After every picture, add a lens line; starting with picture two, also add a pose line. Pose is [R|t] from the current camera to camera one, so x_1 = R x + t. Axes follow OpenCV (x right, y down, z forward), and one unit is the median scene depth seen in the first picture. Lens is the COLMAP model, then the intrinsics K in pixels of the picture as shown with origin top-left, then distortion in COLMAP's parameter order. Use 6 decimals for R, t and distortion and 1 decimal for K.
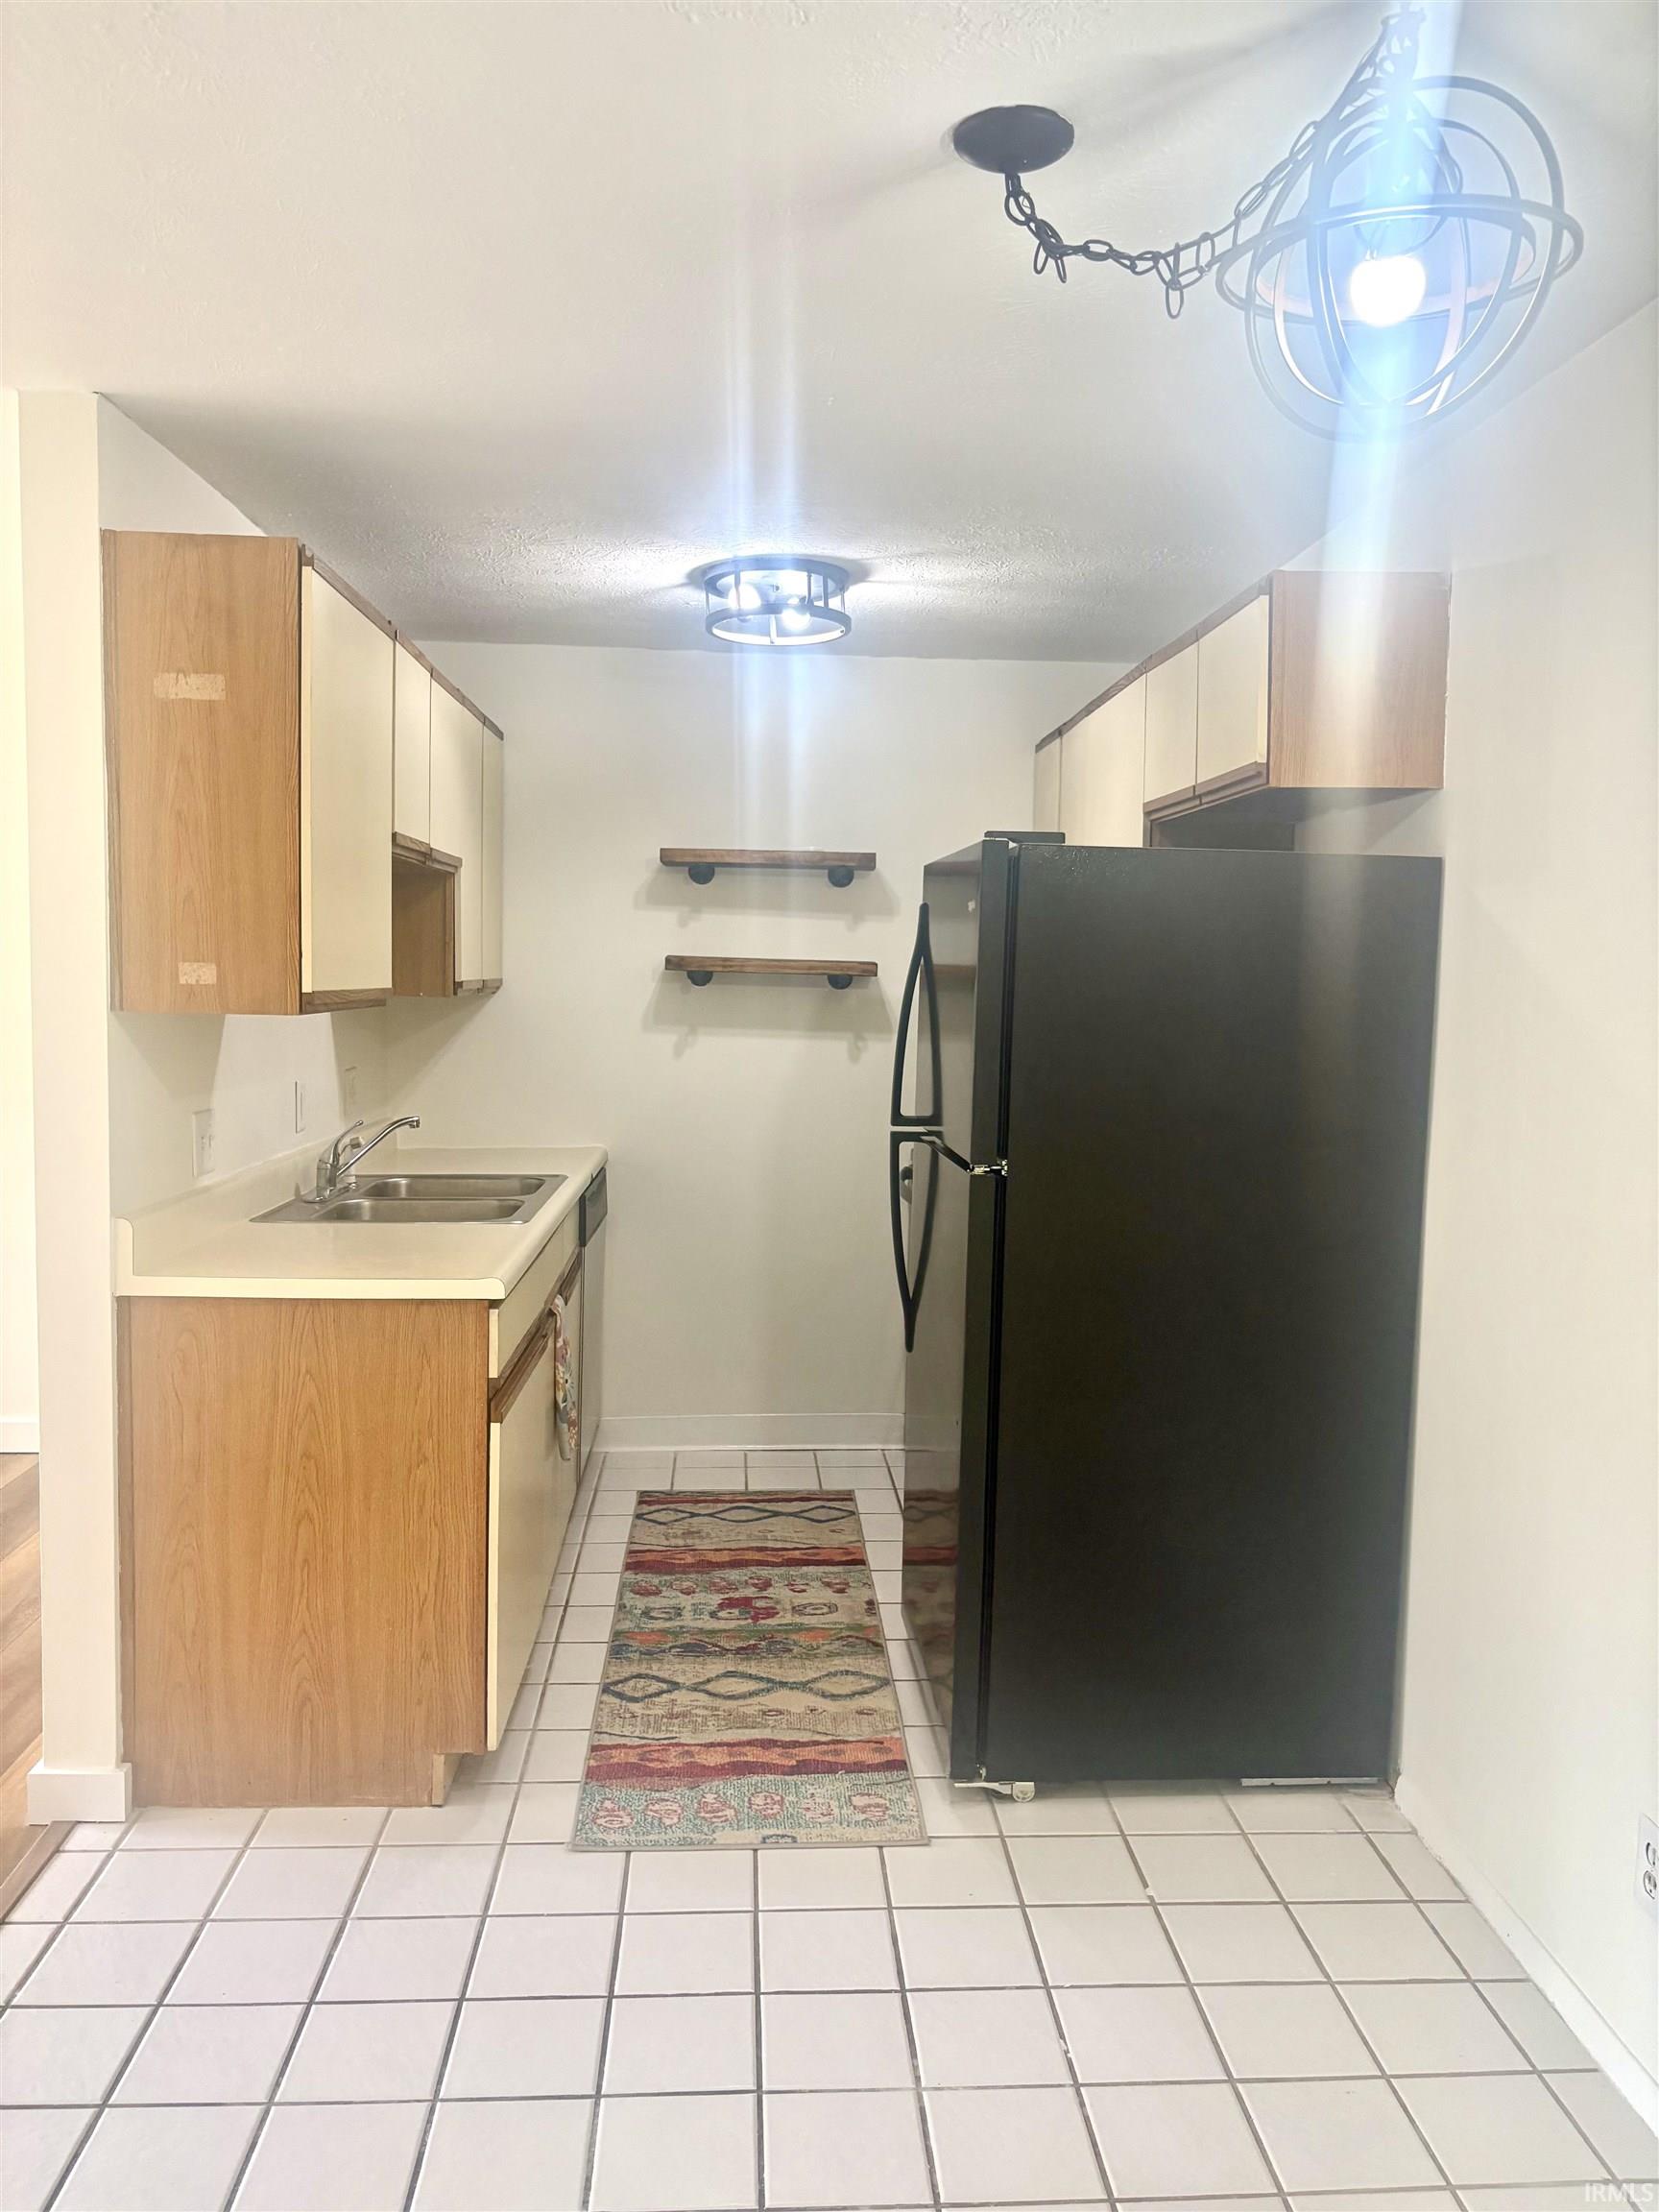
lens RADIAL K [[1666.2, 0, 838.0], [0, 1666.2, 1117.9], [0, 0, 1]] dist [0.002447, 0.010189]
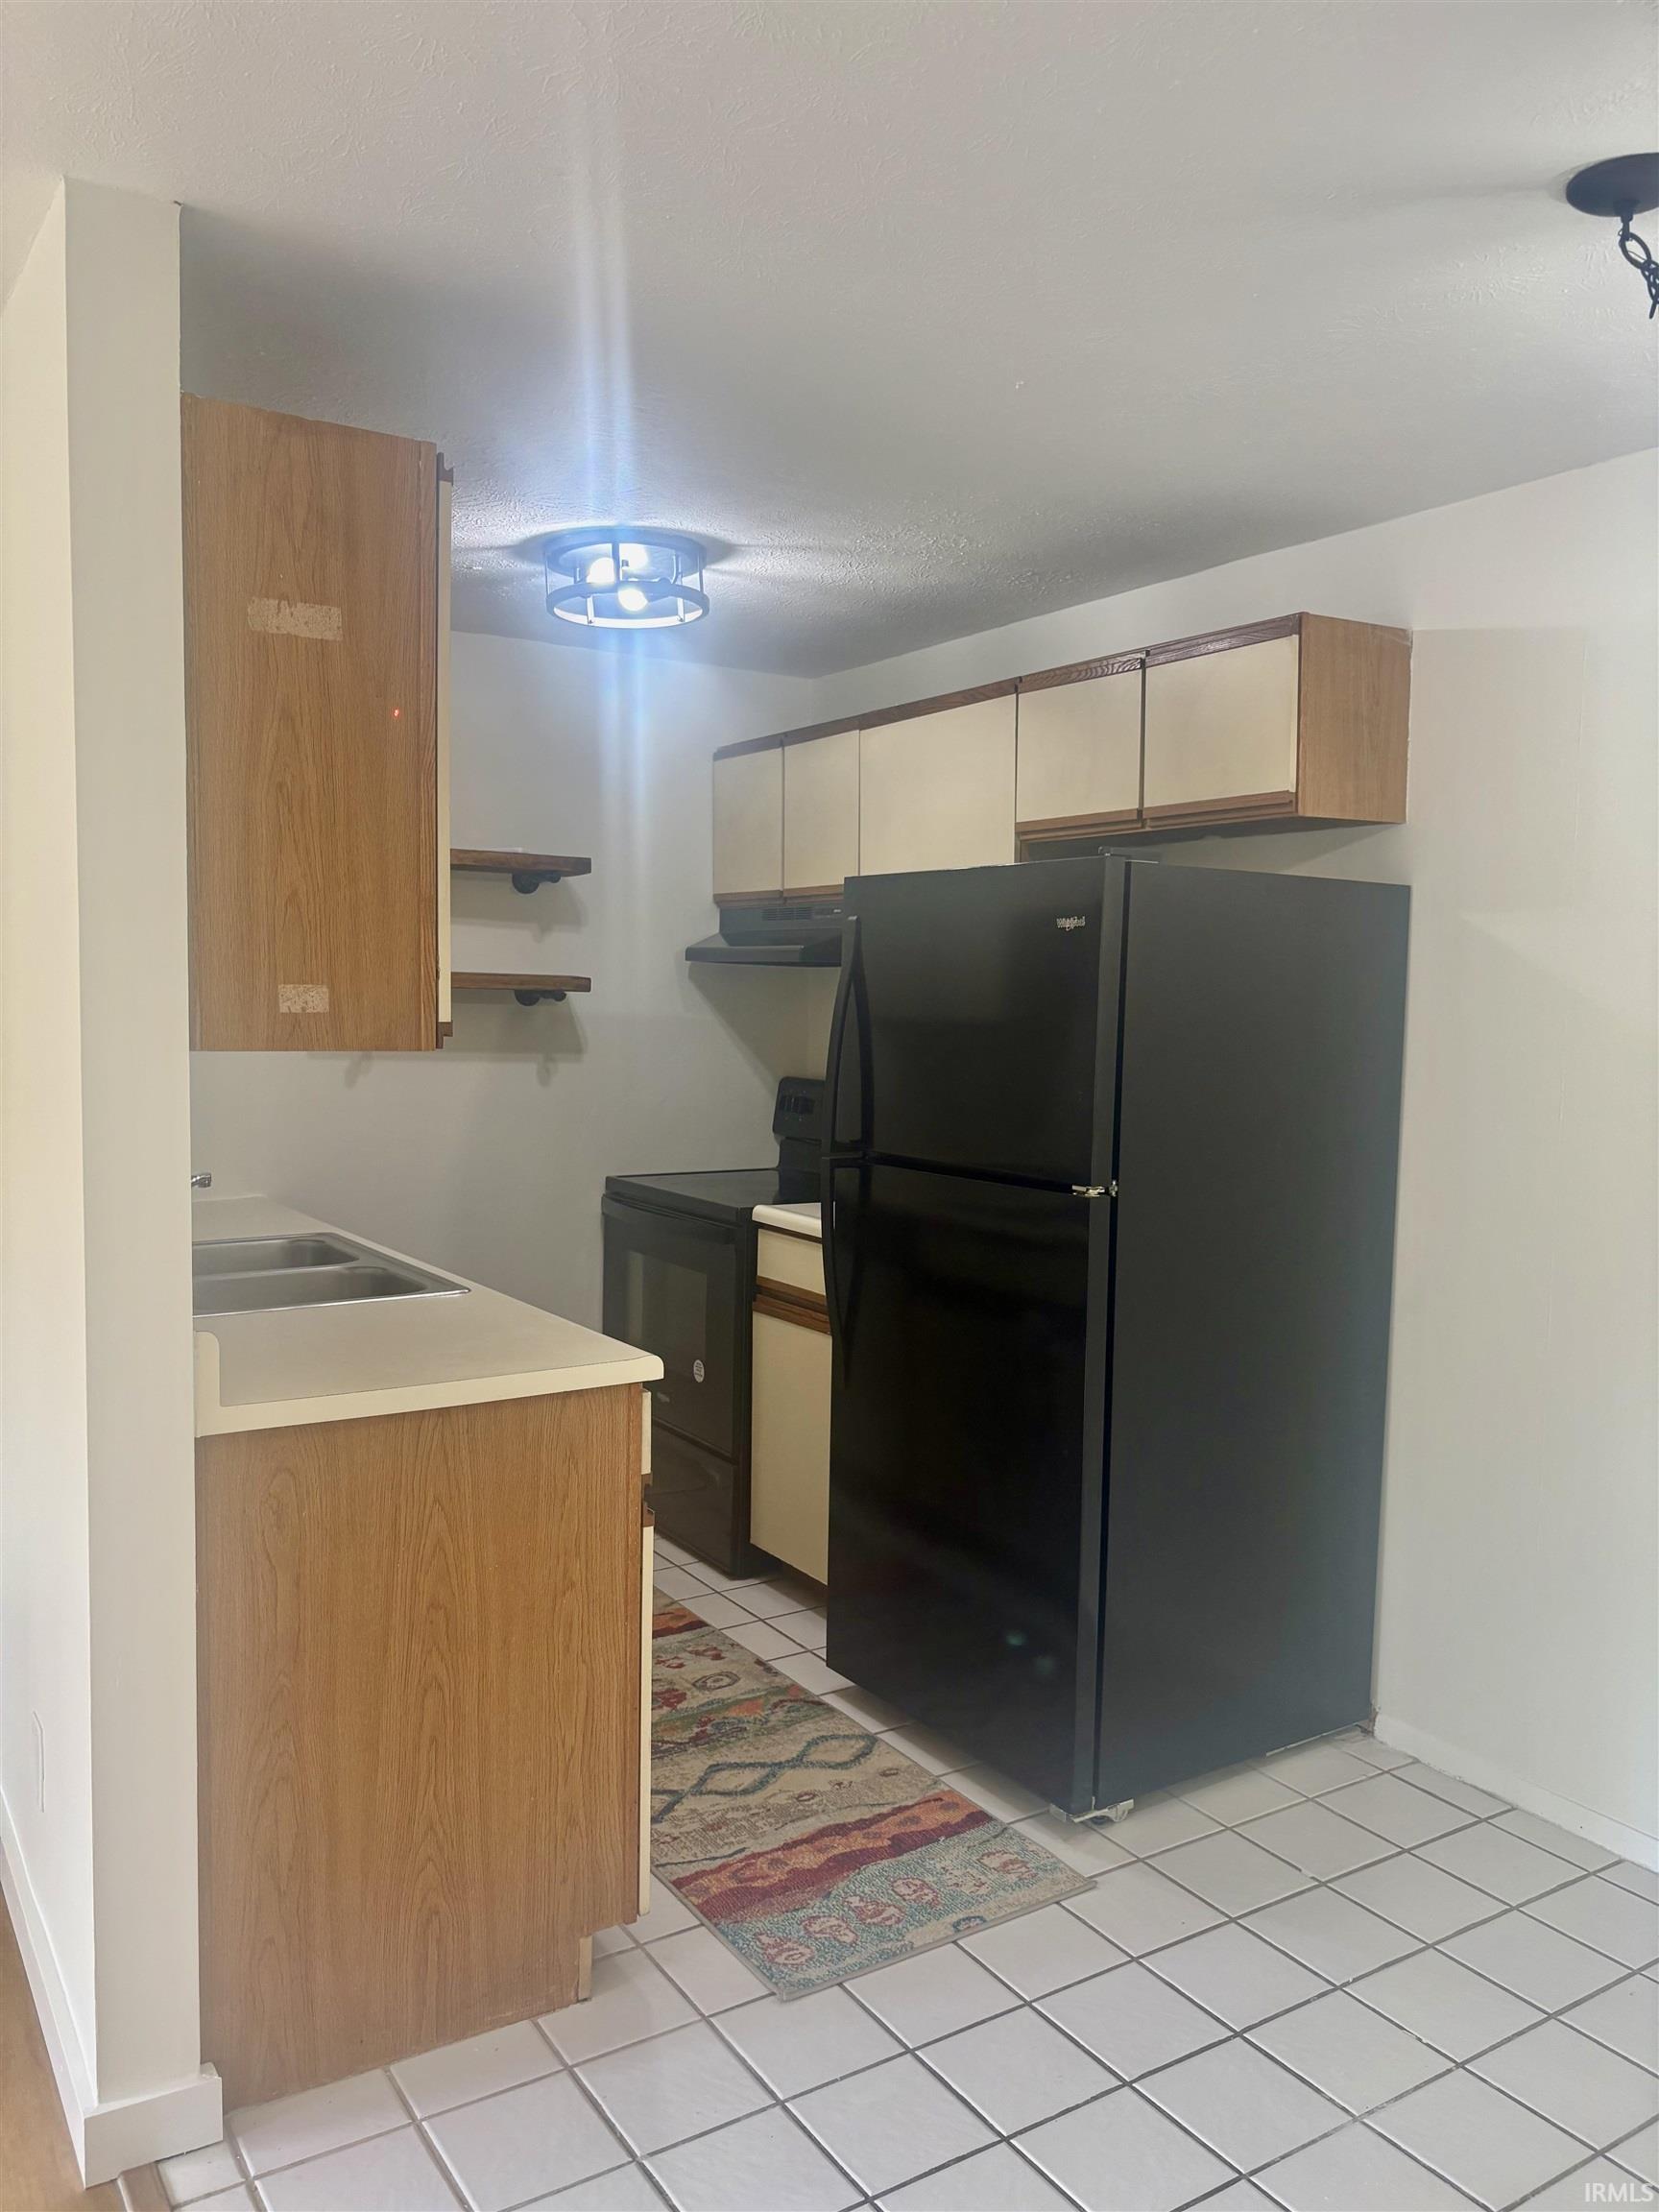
lens RADIAL K [[1676.3, 0, 824.1], [0, 1676.3, 1128.3], [0, 0, 1]] dist [0.006967, 0.003781]
pose [[0.872955, -0.045367, 0.485686, -0.518292], [0.044880, 0.998912, 0.012641, -0.025035], [-0.485731, 0.010763, 0.874042, 0.205306]]
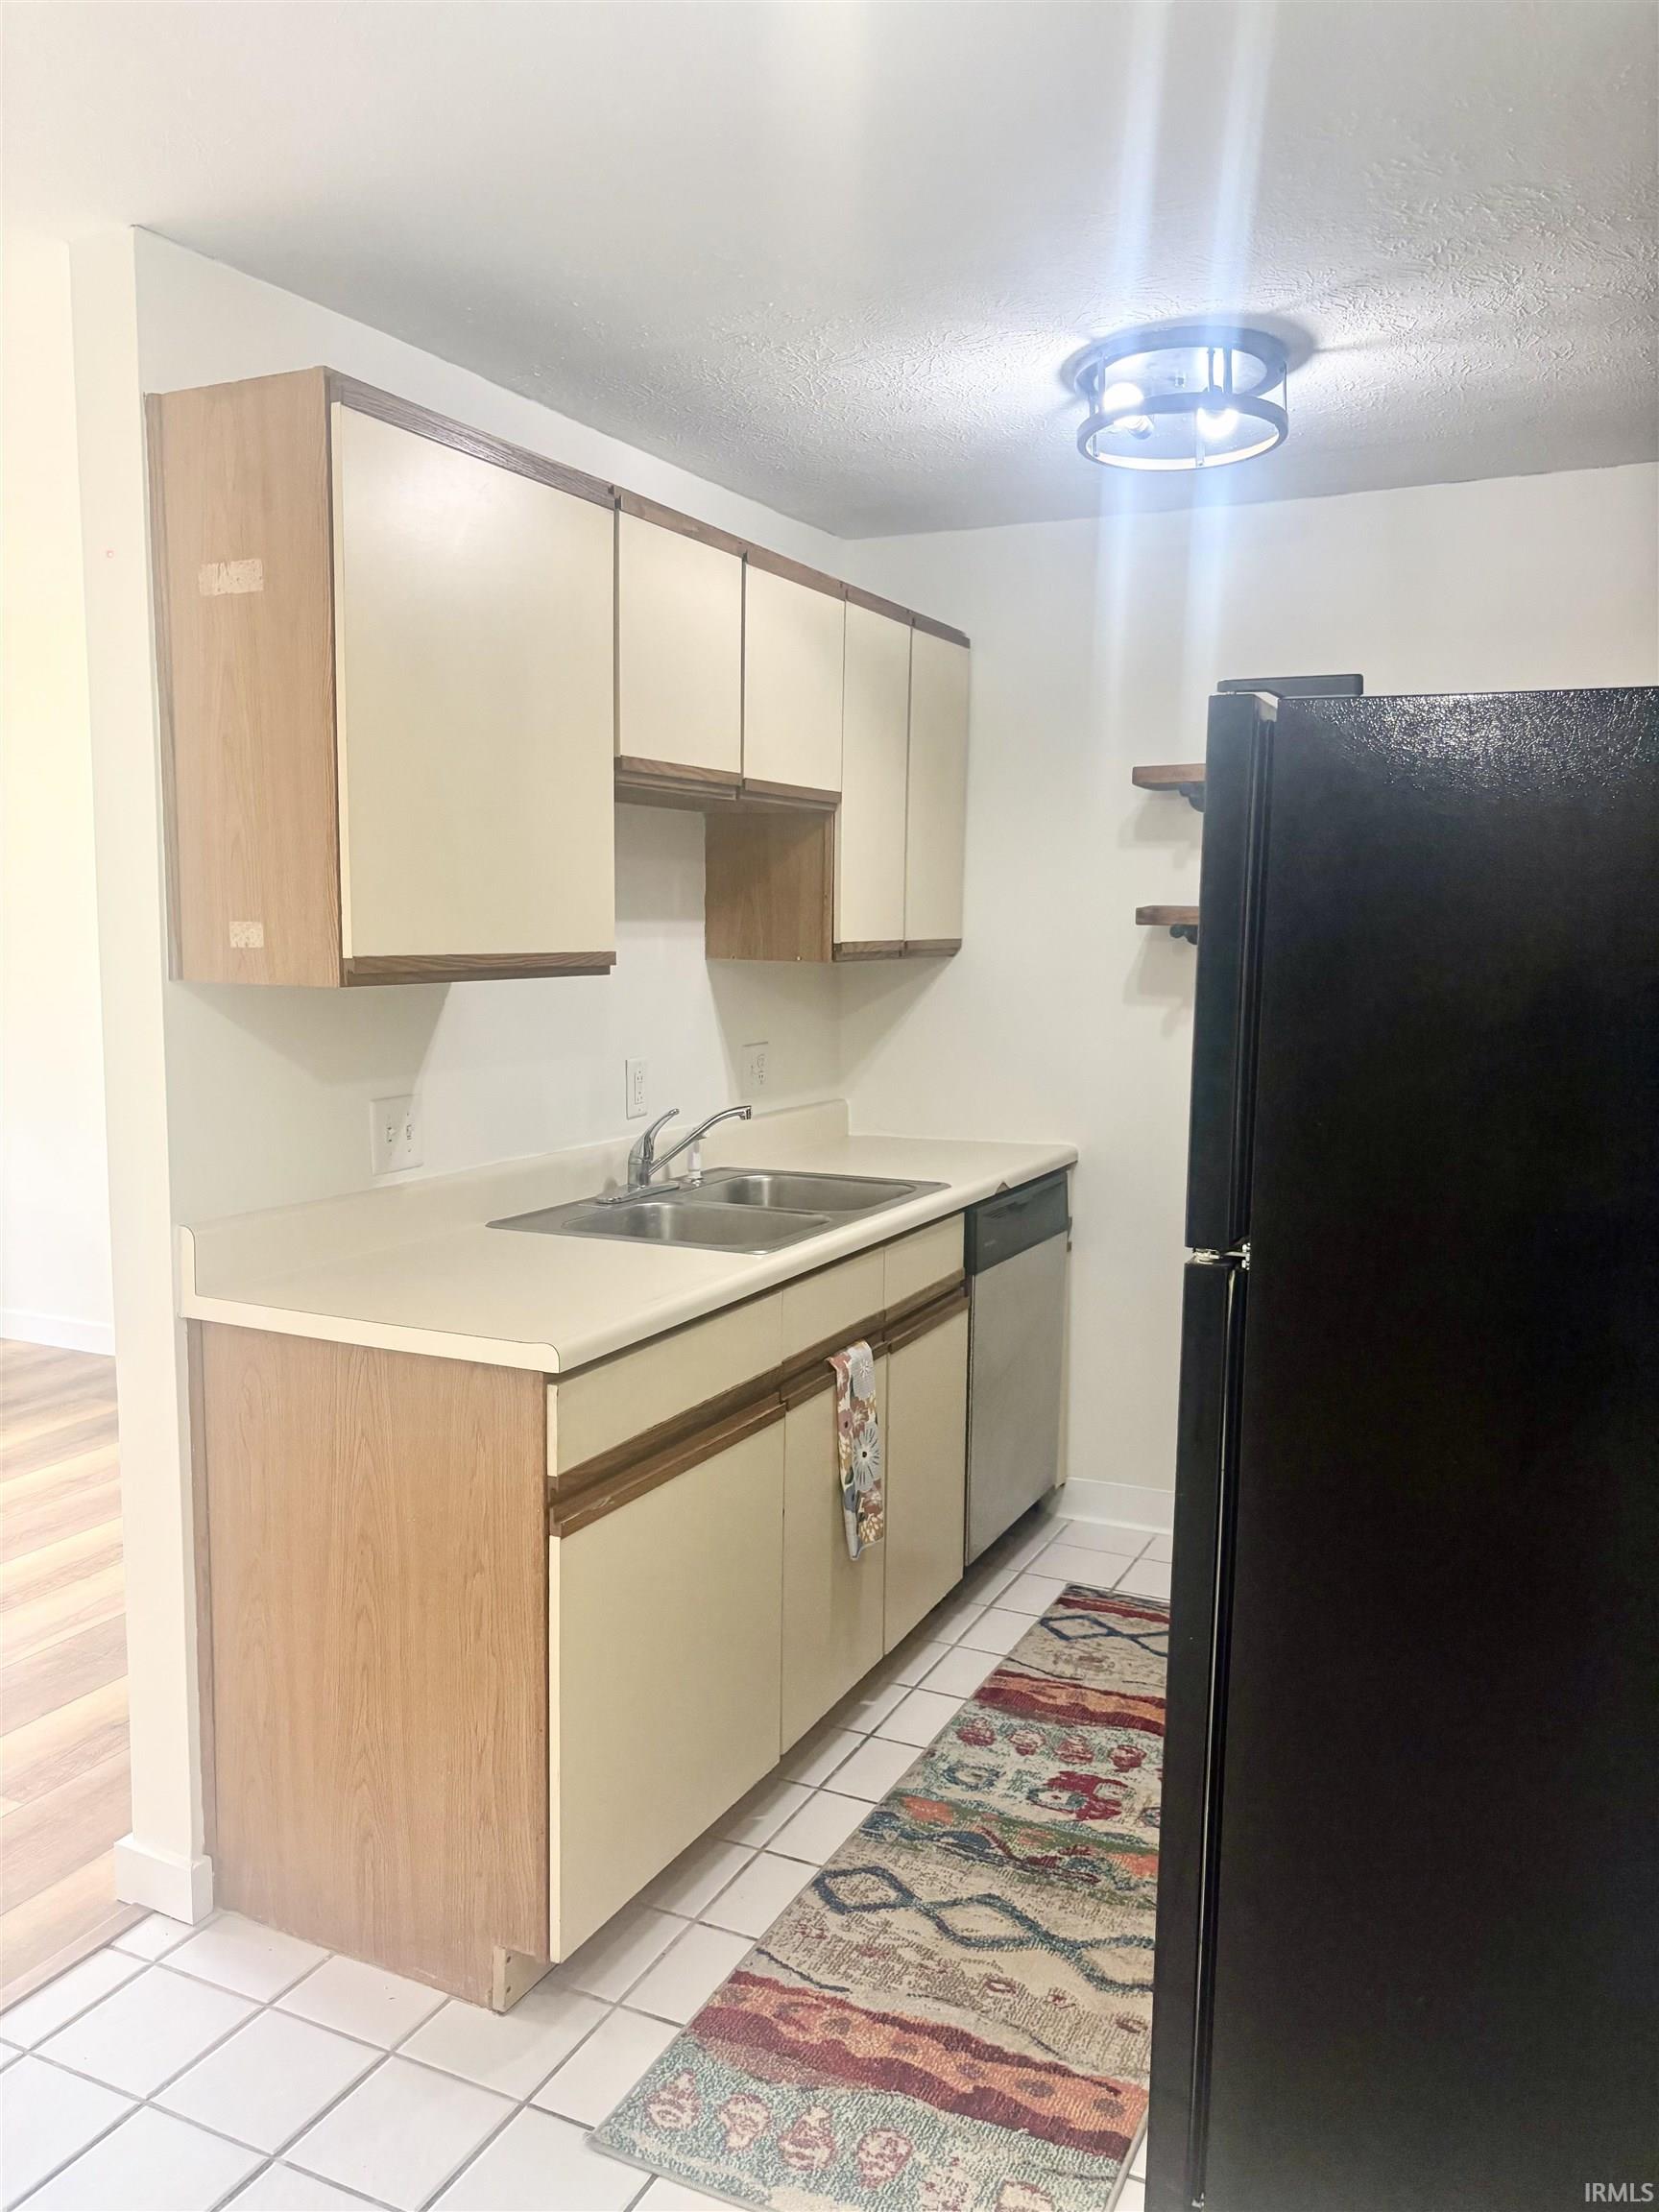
lens RADIAL K [[1666.2, 0, 838.0], [0, 1666.2, 1117.9], [0, 0, 1]] dist [0.002447, 0.010189]
pose [[0.874299, 0.046715, -0.483134, 0.249965], [-0.034466, 0.998820, 0.034207, -0.032932], [0.484162, -0.013255, 0.874878, 0.401178]]
